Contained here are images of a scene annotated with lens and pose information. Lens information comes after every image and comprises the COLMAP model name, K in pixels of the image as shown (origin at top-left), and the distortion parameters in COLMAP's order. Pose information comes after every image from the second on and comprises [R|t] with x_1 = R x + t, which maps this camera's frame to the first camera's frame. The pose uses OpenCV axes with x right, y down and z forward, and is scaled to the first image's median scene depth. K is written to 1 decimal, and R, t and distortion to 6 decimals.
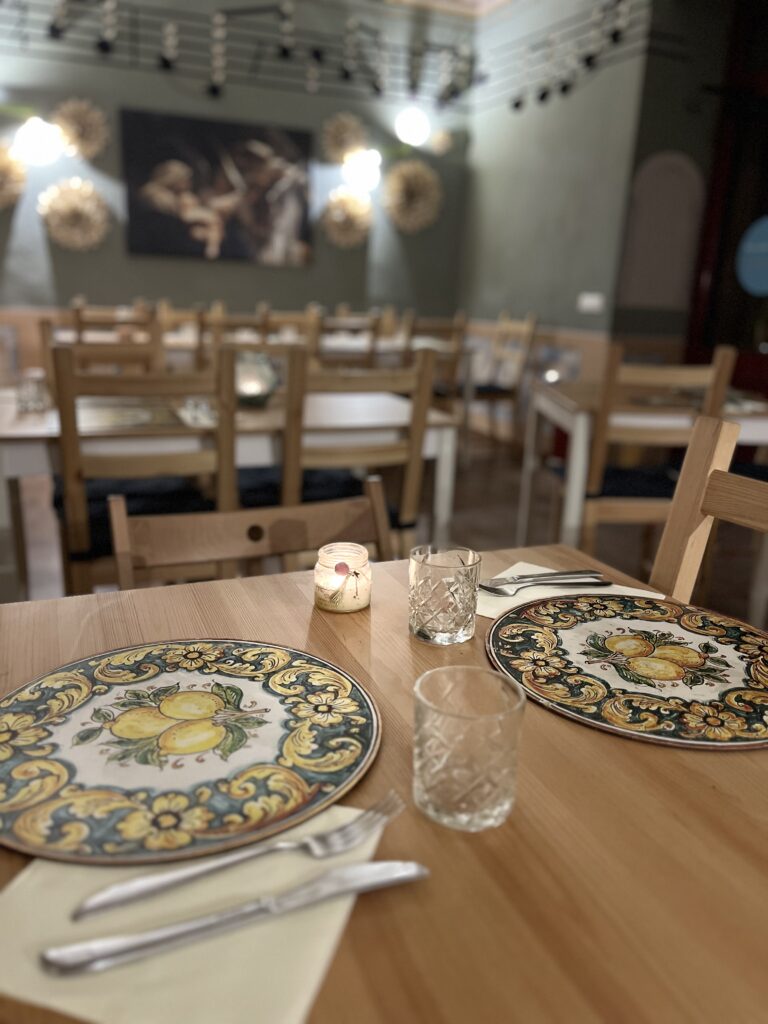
lens RADIAL K [[789.1, 0, 380.9], [0, 789.1, 515.1], [0, 0, 1]] dist [0.063599, -0.085858]
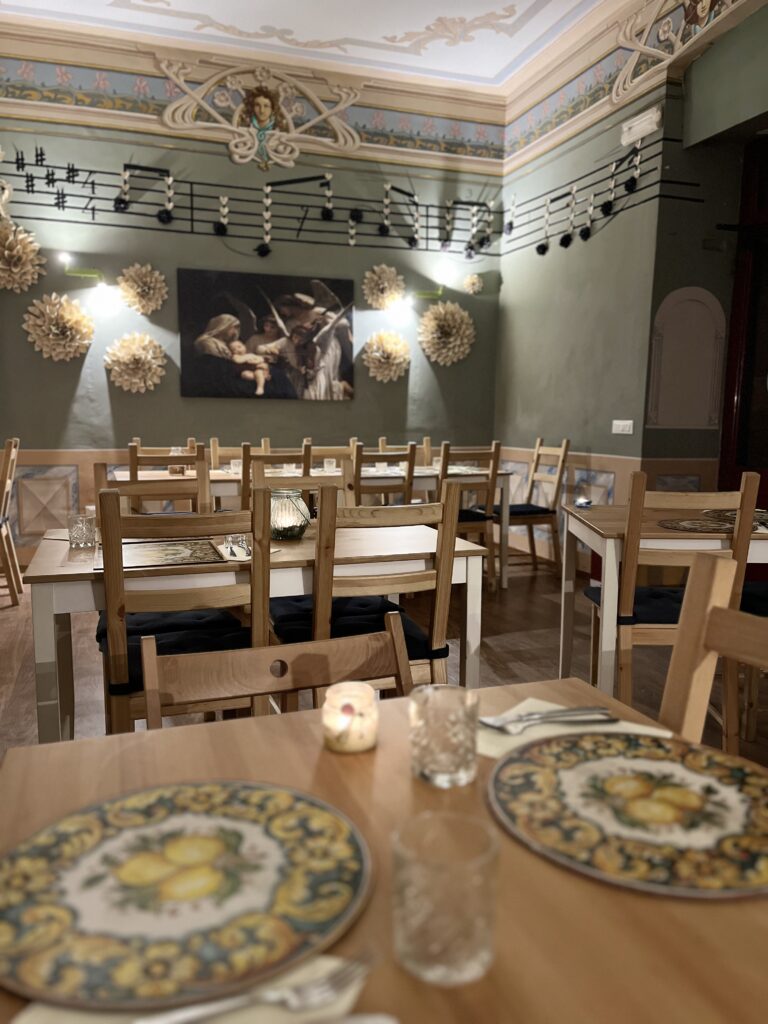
lens RADIAL K [[792.8, 0, 384.0], [0, 792.8, 512.0], [0, 0, 1]] dist [0.062673, -0.082923]
pose [[0.997472, -0.022826, -0.067297, 0.045608], [0.012777, 0.989183, -0.146131, -0.021655], [0.069905, 0.144902, 0.986974, -0.044401]]
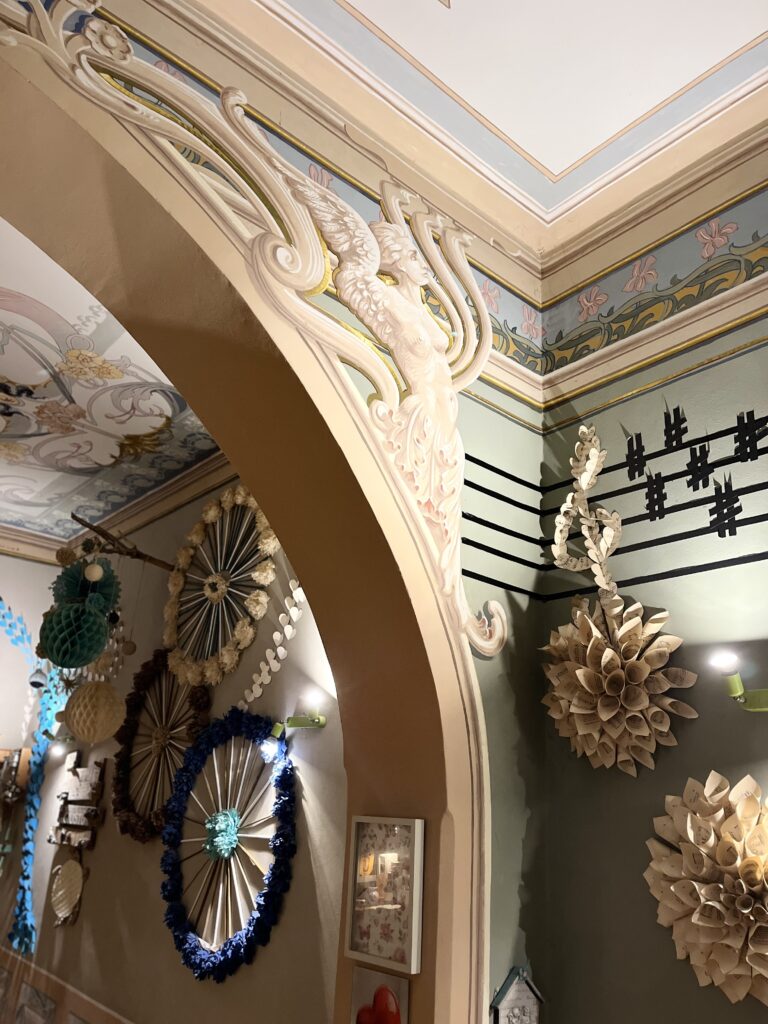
lens RADIAL K [[792.8, 0, 384.0], [0, 792.8, 512.0], [0, 0, 1]] dist [0.062673, -0.082923]
pose [[0.293236, -0.361514, -0.885054, -0.735035], [-0.302832, 0.842957, -0.444653, -1.408514], [0.906810, 0.398411, 0.137707, 2.979868]]
